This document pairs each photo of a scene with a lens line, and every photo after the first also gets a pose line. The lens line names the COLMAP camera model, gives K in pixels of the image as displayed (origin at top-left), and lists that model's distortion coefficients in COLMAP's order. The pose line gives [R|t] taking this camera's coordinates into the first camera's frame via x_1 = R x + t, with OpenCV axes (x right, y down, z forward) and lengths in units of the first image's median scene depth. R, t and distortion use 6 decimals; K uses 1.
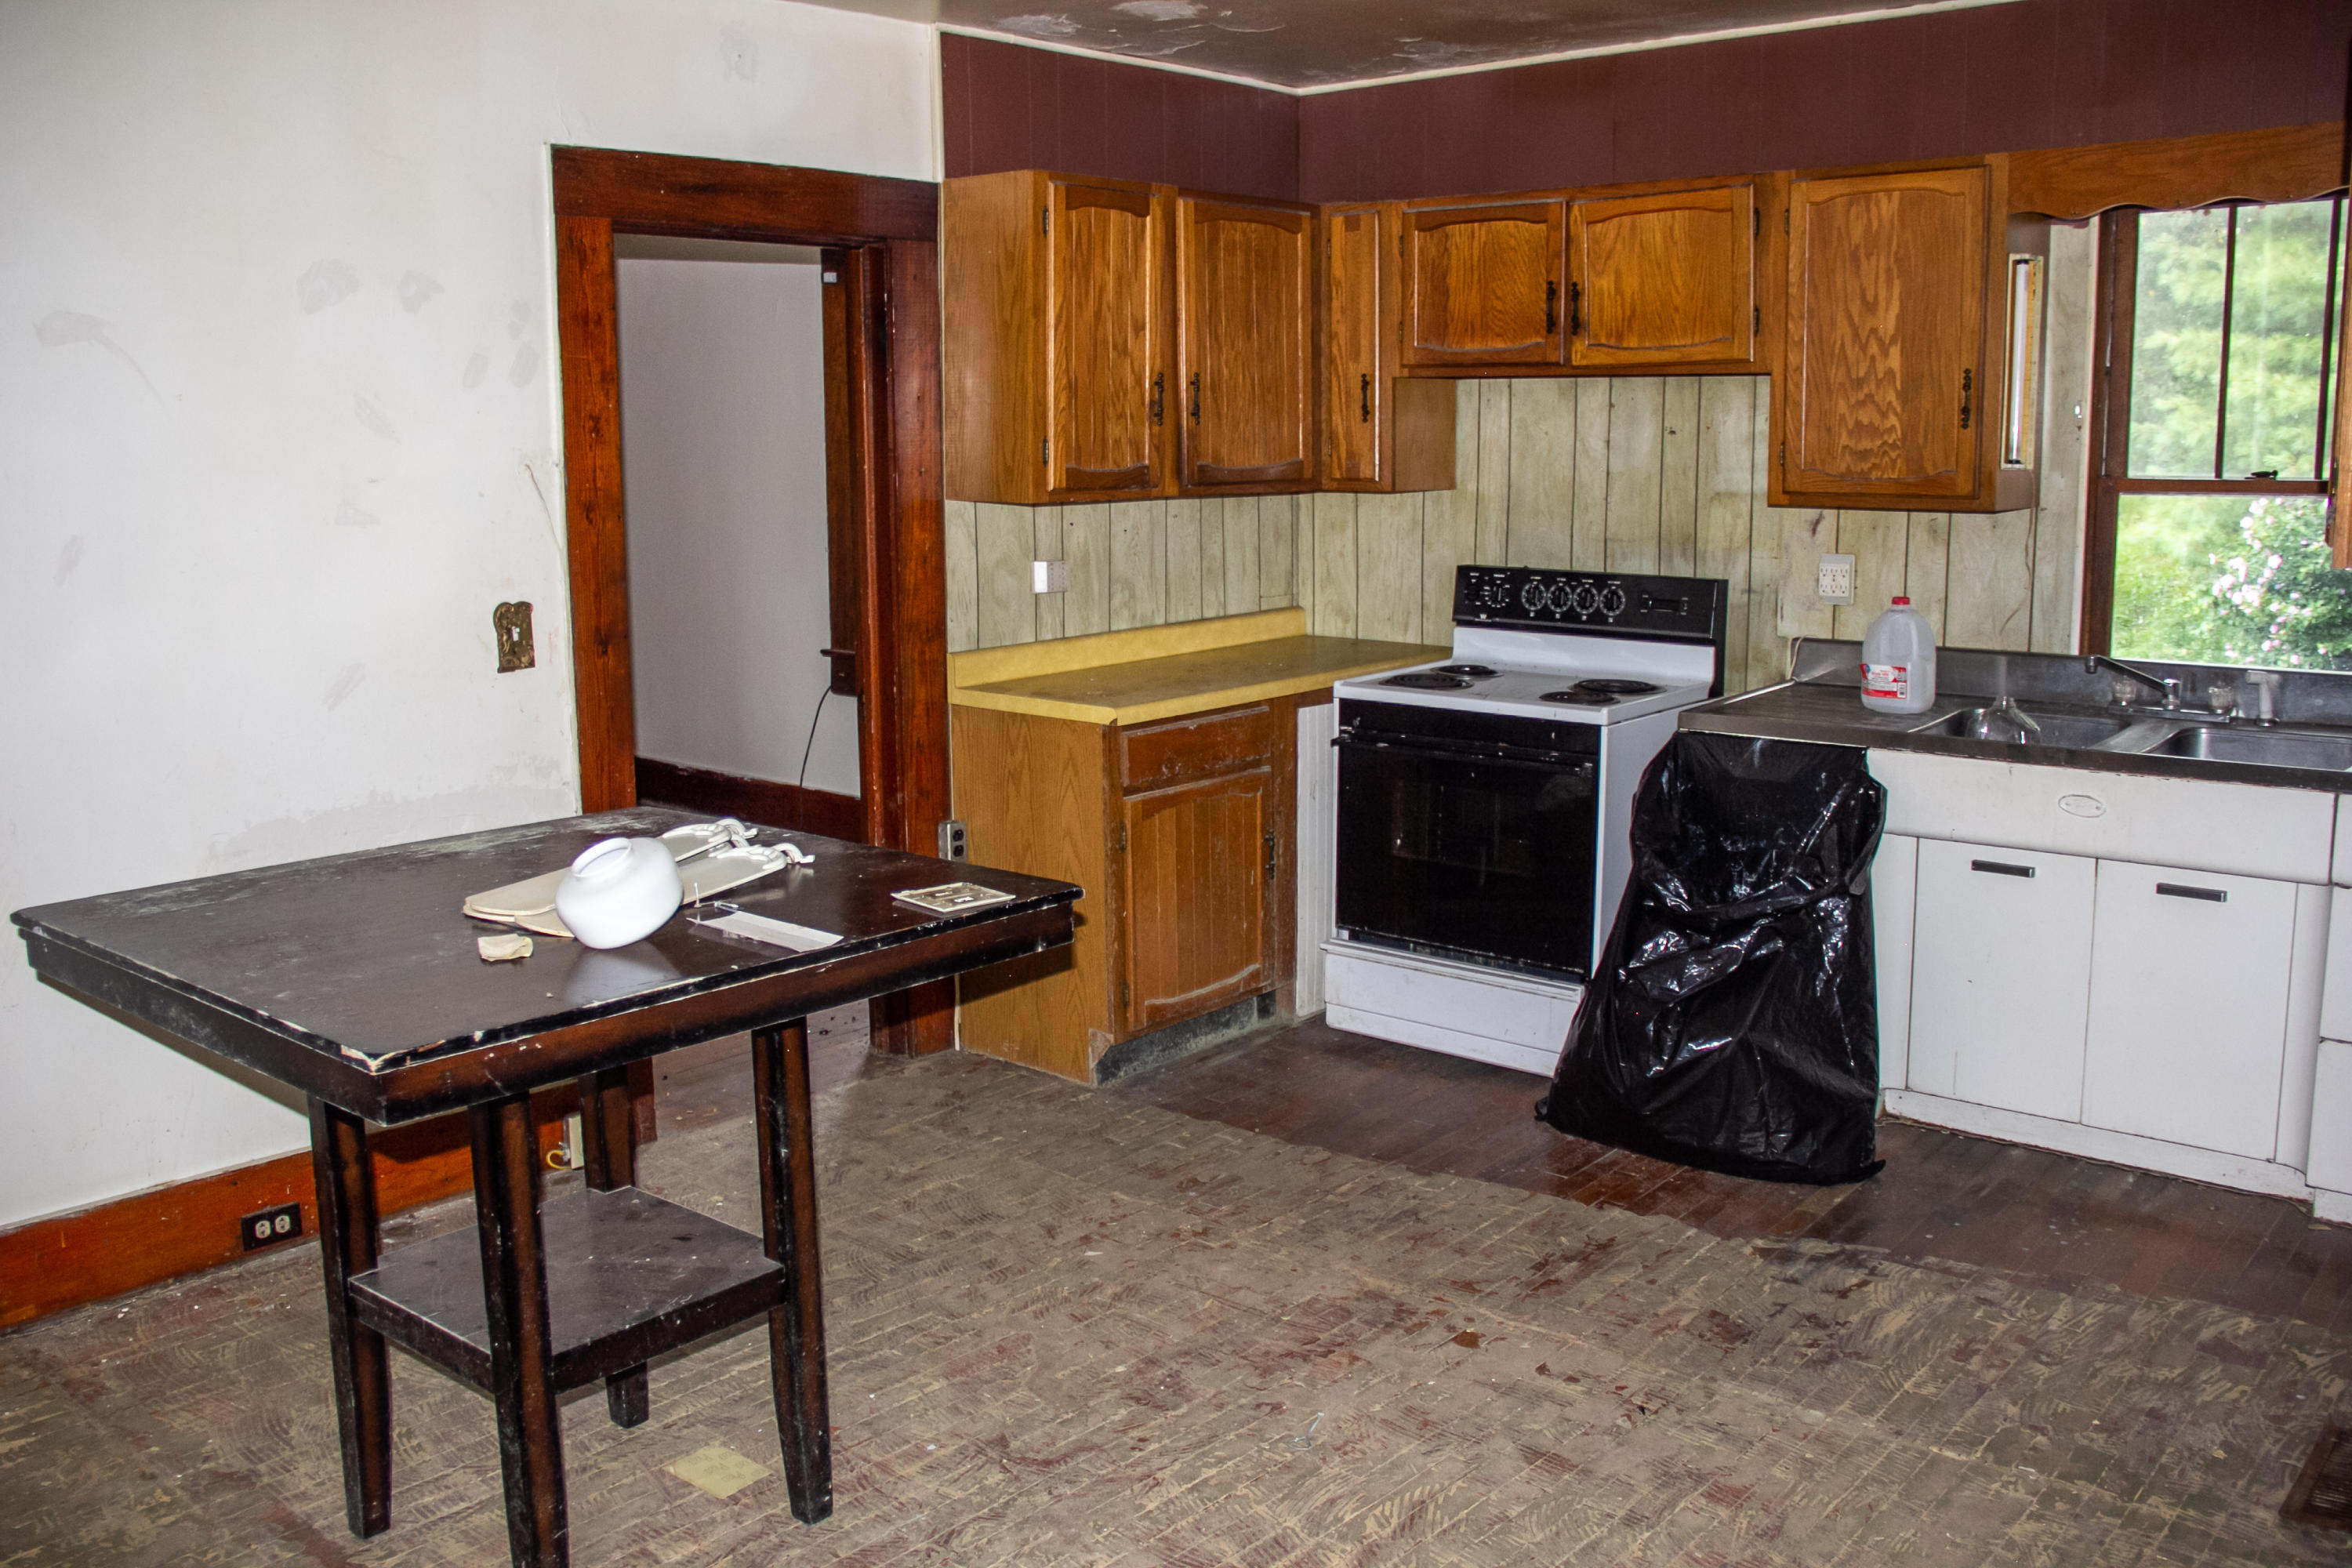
lens RADIAL K [[2034.6, 0, 1176.2], [0, 2034.6, 777.3], [0, 0, 1]] dist [-0.110807, 0.045844]
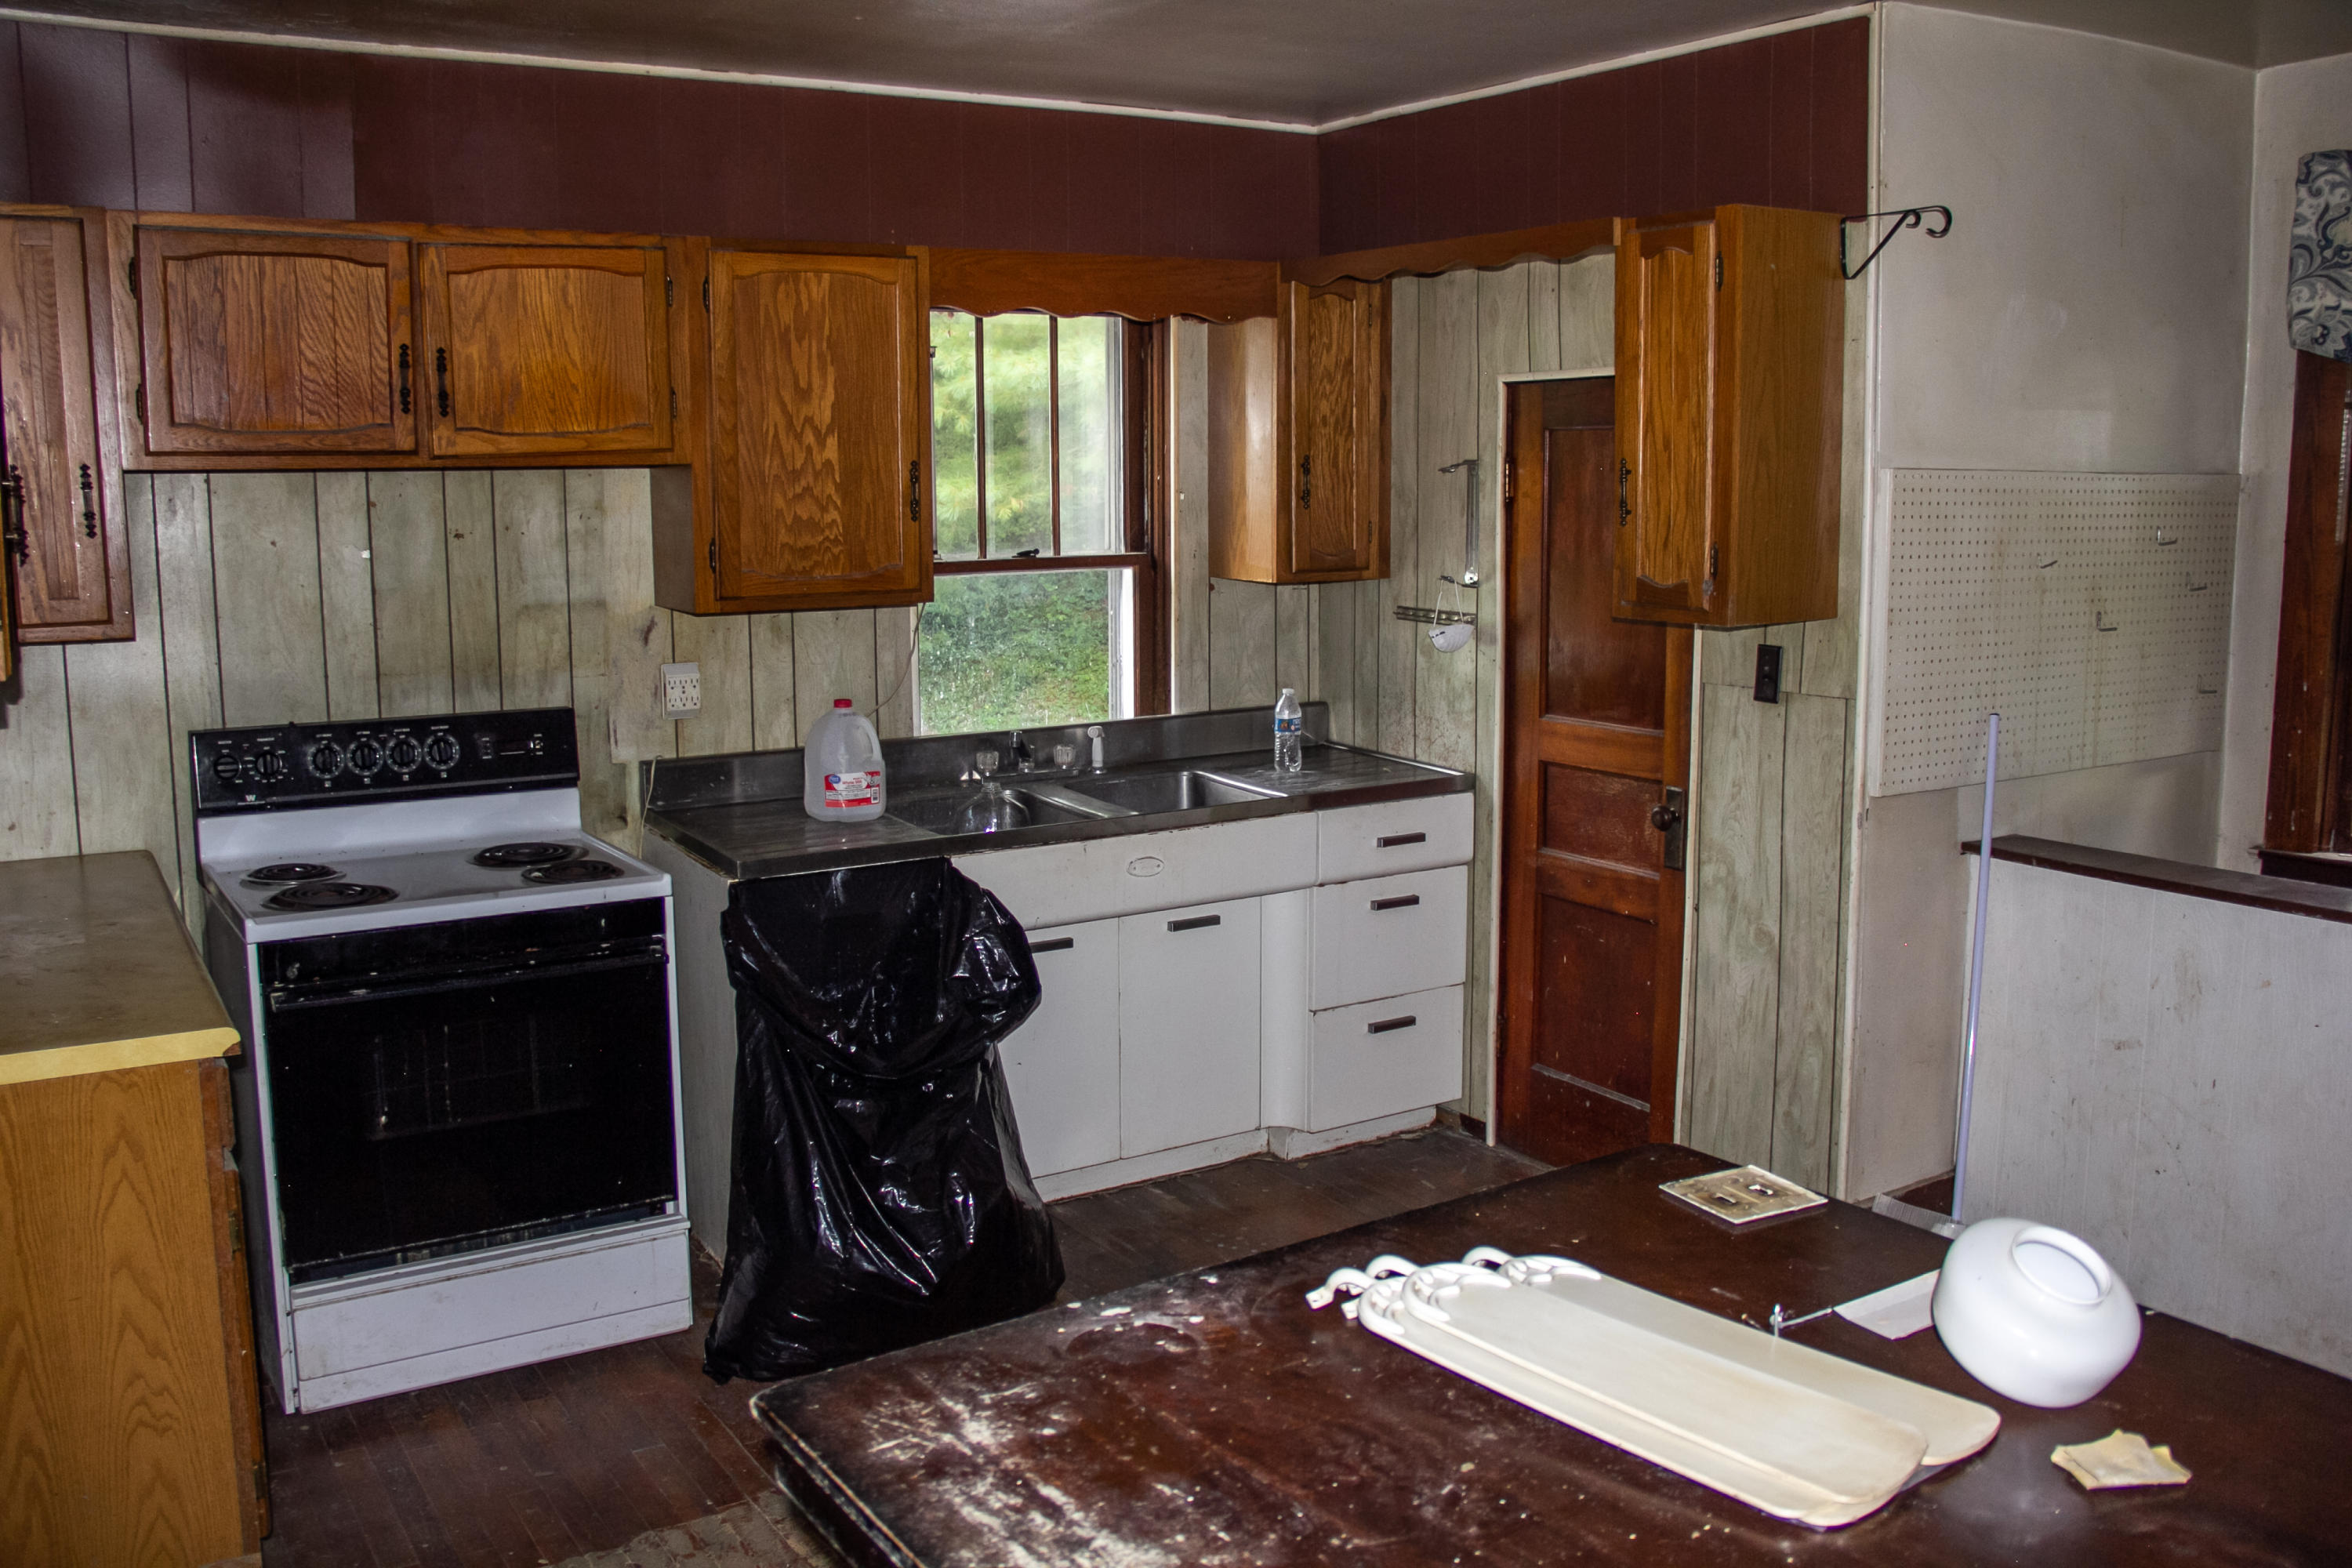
lens RADIAL K [[2034.6, 0, 1176.0], [0, 2034.6, 775.5], [0, 0, 1]] dist [-0.110807, 0.045844]
pose [[0.288820, -0.138822, 0.947265, -0.497047], [0.166756, 0.981602, 0.093010, -0.114966], [-0.942749, 0.131099, 0.306656, 0.549259]]
